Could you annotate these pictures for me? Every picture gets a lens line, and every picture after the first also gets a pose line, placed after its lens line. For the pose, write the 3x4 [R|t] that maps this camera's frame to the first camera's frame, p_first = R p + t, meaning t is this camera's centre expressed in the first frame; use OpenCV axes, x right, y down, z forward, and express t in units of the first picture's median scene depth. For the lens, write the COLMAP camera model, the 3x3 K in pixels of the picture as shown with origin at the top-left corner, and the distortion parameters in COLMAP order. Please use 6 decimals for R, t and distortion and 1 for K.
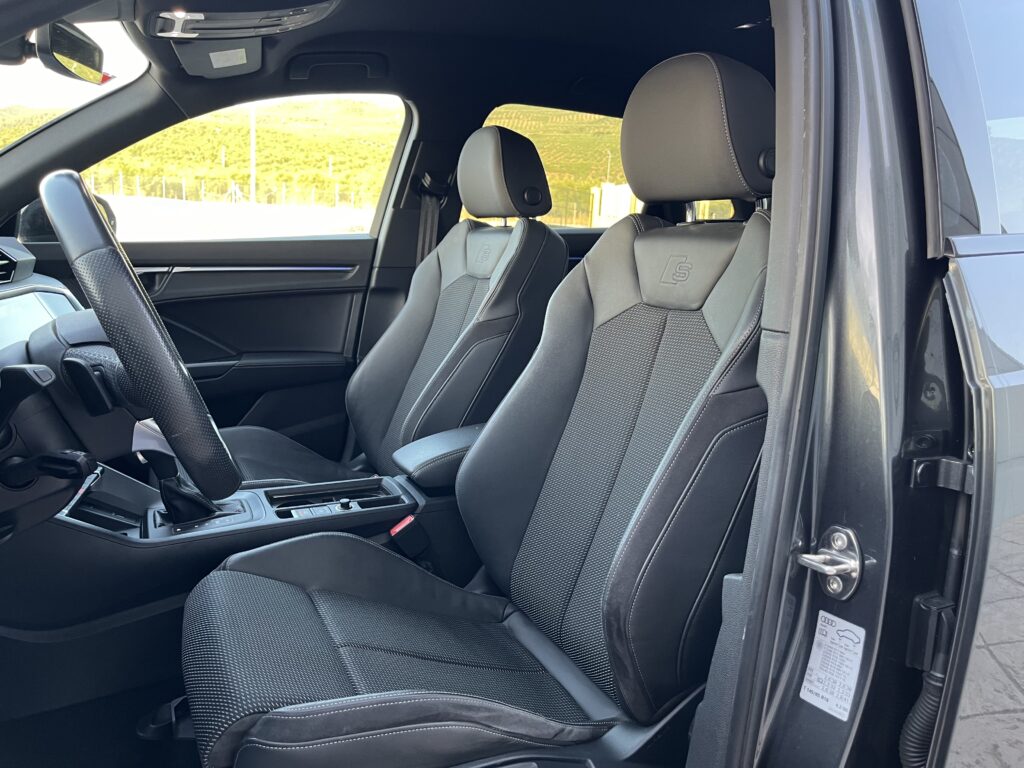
lens RADIAL K [[777.9, 0, 515.6], [0, 777.9, 392.0], [0, 0, 1]] dist [0.058868, -0.082313]
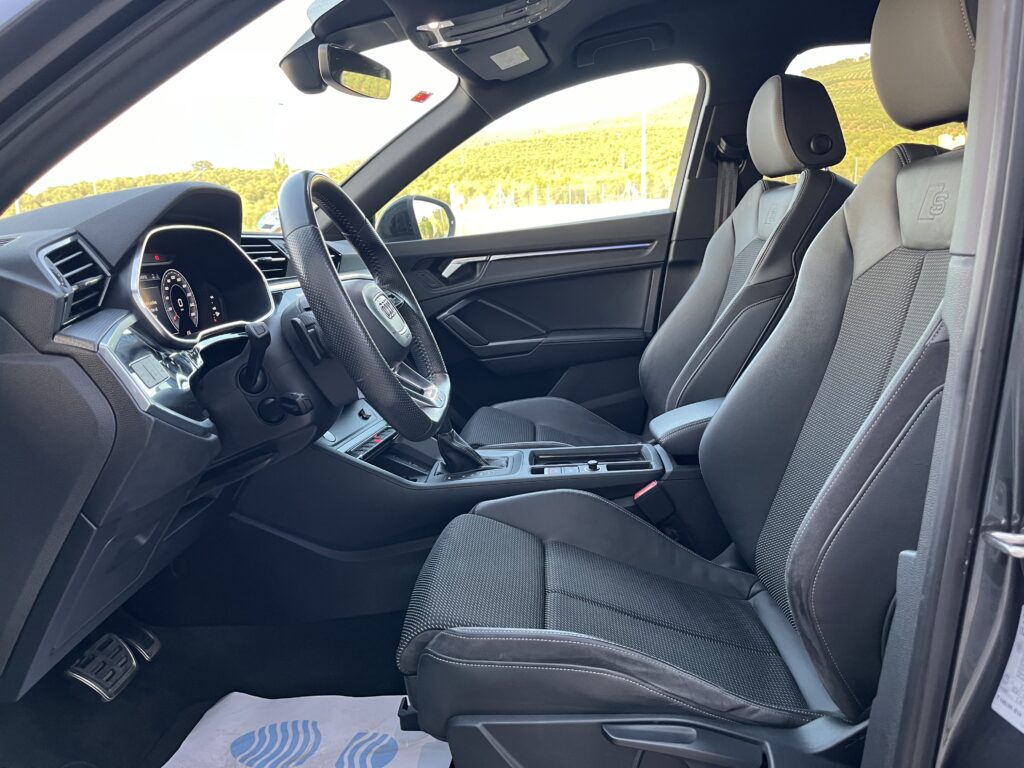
lens RADIAL K [[777.9, 0, 519.1], [0, 777.9, 388.9], [0, 0, 1]] dist [0.058868, -0.082313]
pose [[0.882687, 0.004472, -0.469940, 0.190505], [-0.000026, 0.999955, 0.009467, 0.032556], [0.469961, -0.008344, 0.882648, 0.039480]]
